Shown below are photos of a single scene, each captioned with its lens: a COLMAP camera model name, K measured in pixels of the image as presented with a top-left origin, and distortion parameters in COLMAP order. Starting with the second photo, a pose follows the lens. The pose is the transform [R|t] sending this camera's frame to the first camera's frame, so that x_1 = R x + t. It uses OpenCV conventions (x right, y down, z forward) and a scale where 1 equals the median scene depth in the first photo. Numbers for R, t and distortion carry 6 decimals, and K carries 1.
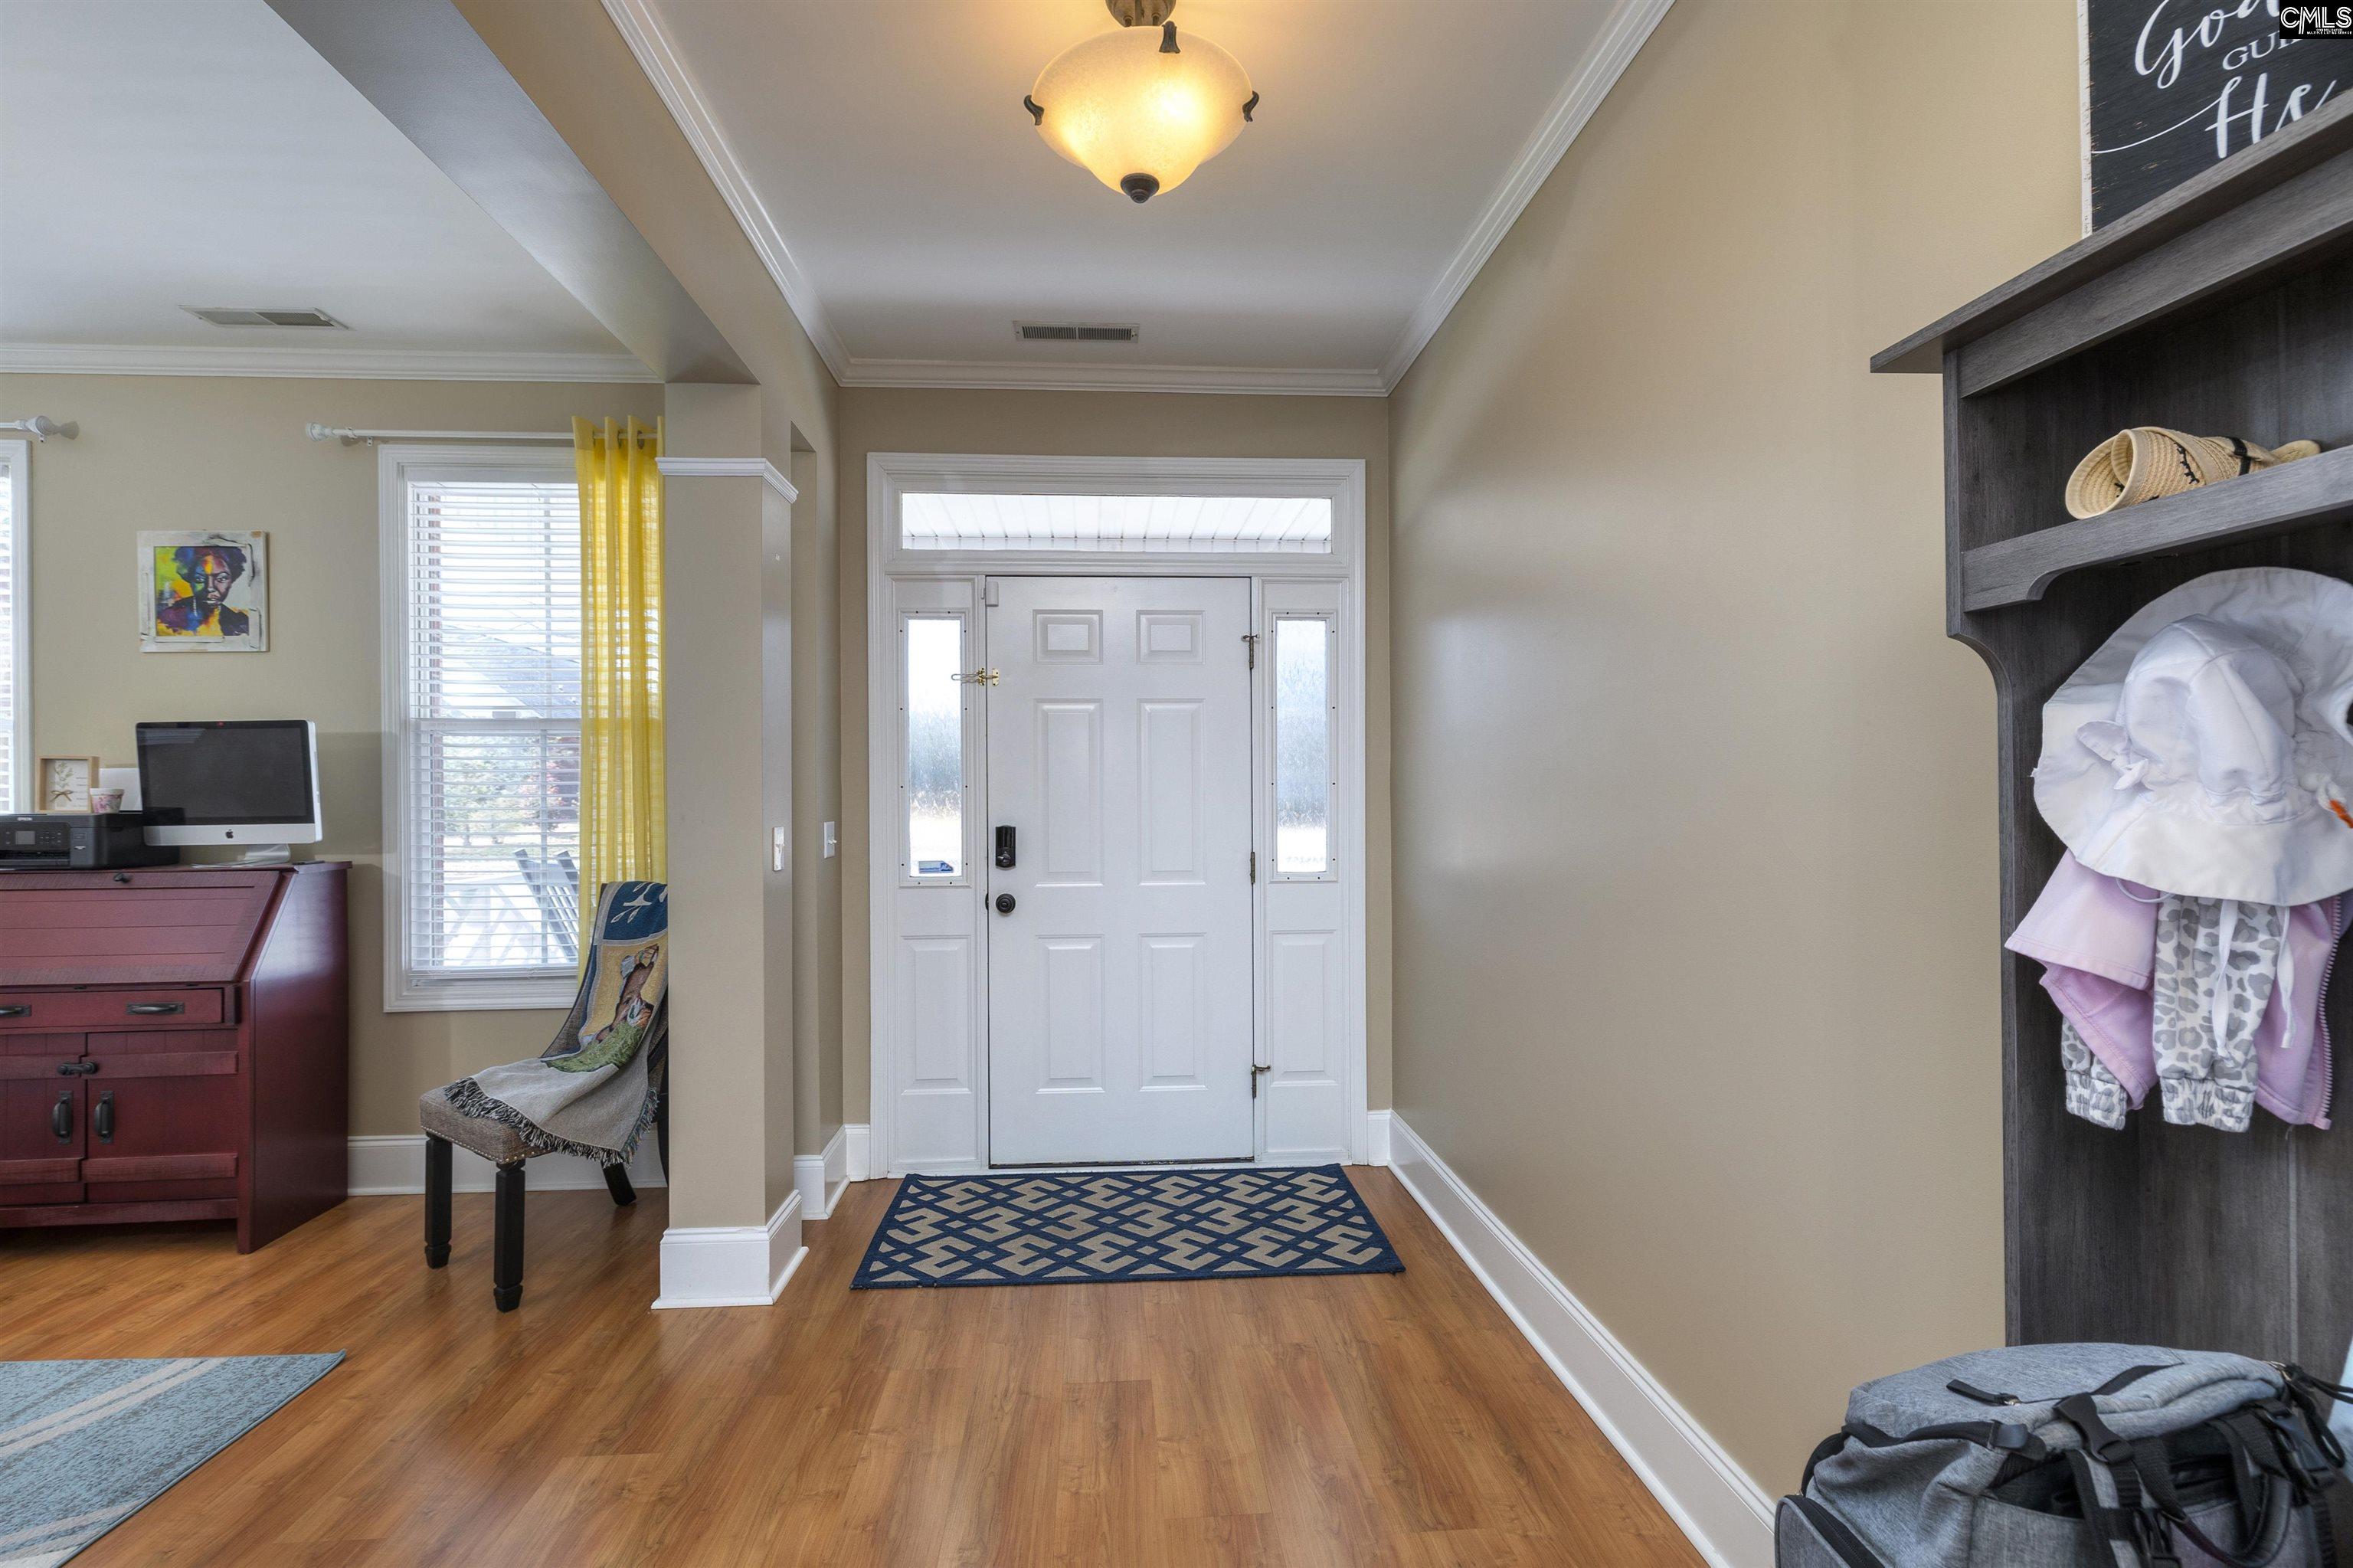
lens RADIAL K [[1022.5, 0, 1180.5], [0, 1022.5, 782.3], [0, 0, 1]] dist [-0.005168, -0.000480]
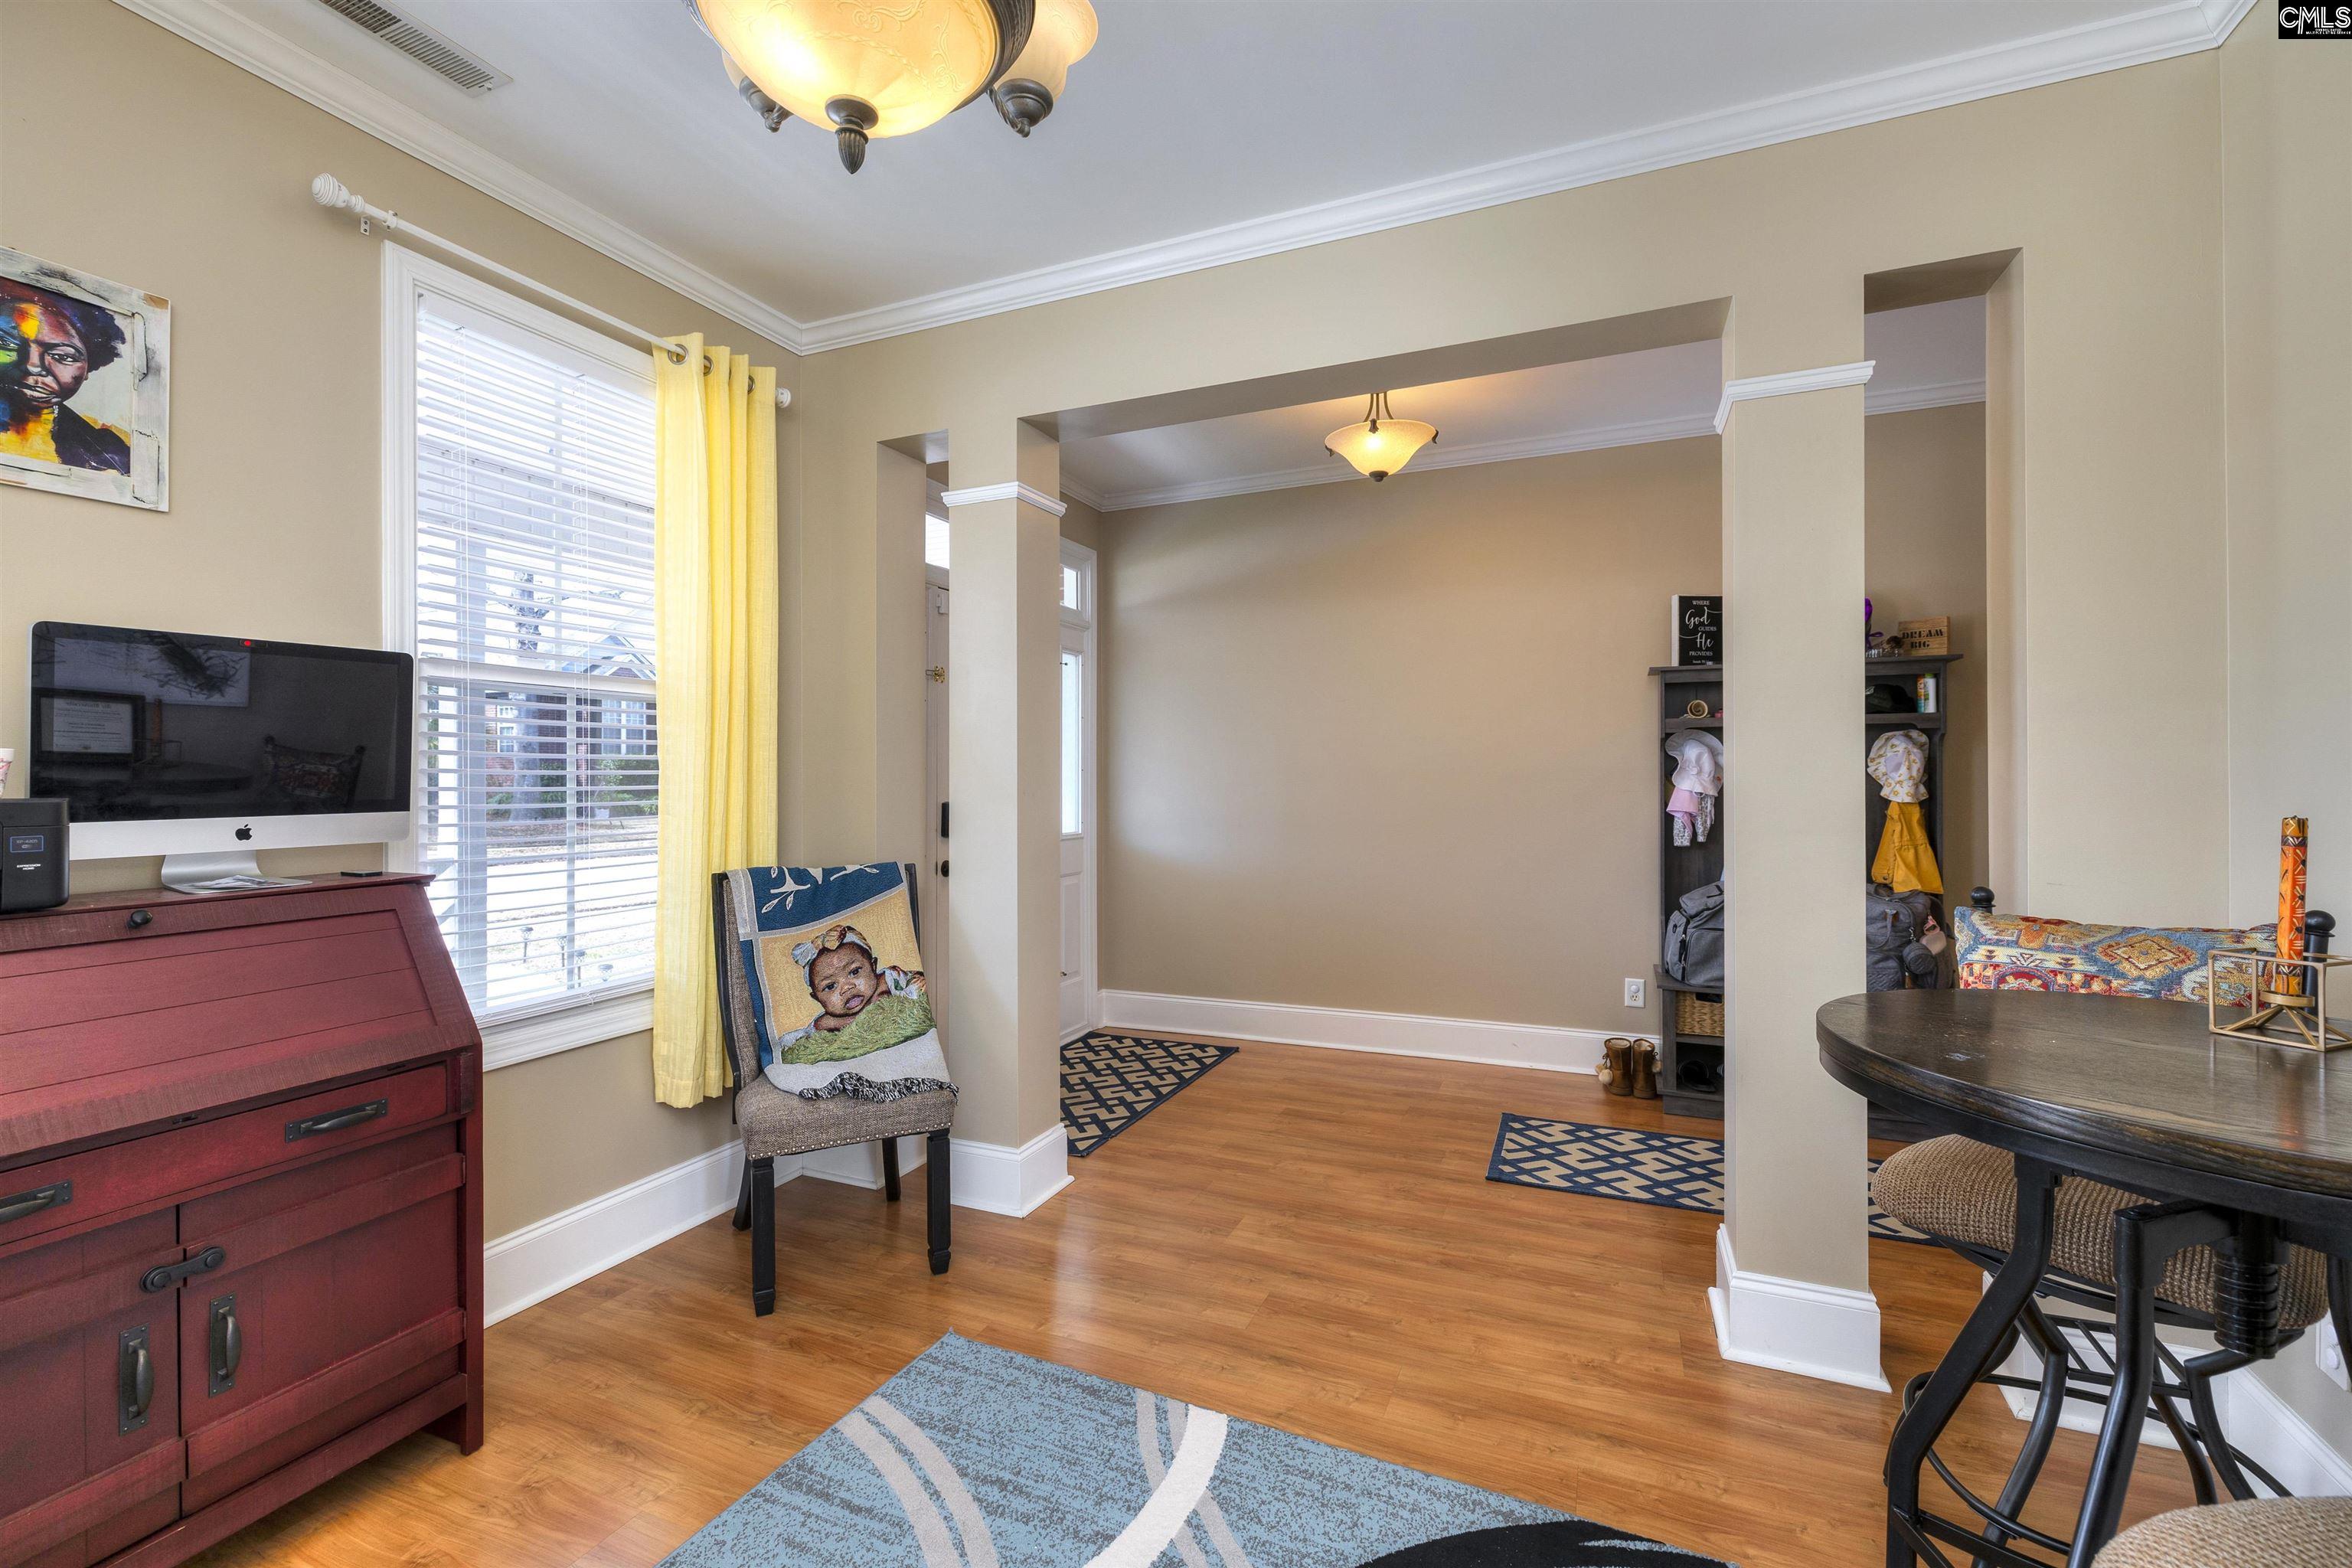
lens RADIAL K [[1019.4, 0, 1163.6], [0, 1019.4, 751.8], [0, 0, 1]] dist [0.001072, -0.000091]
pose [[0.462519, 0.027159, 0.886193, -1.254674], [-0.009204, 0.999624, -0.025832, 0.015074], [-0.886562, 0.003792, 0.462595, 0.273143]]
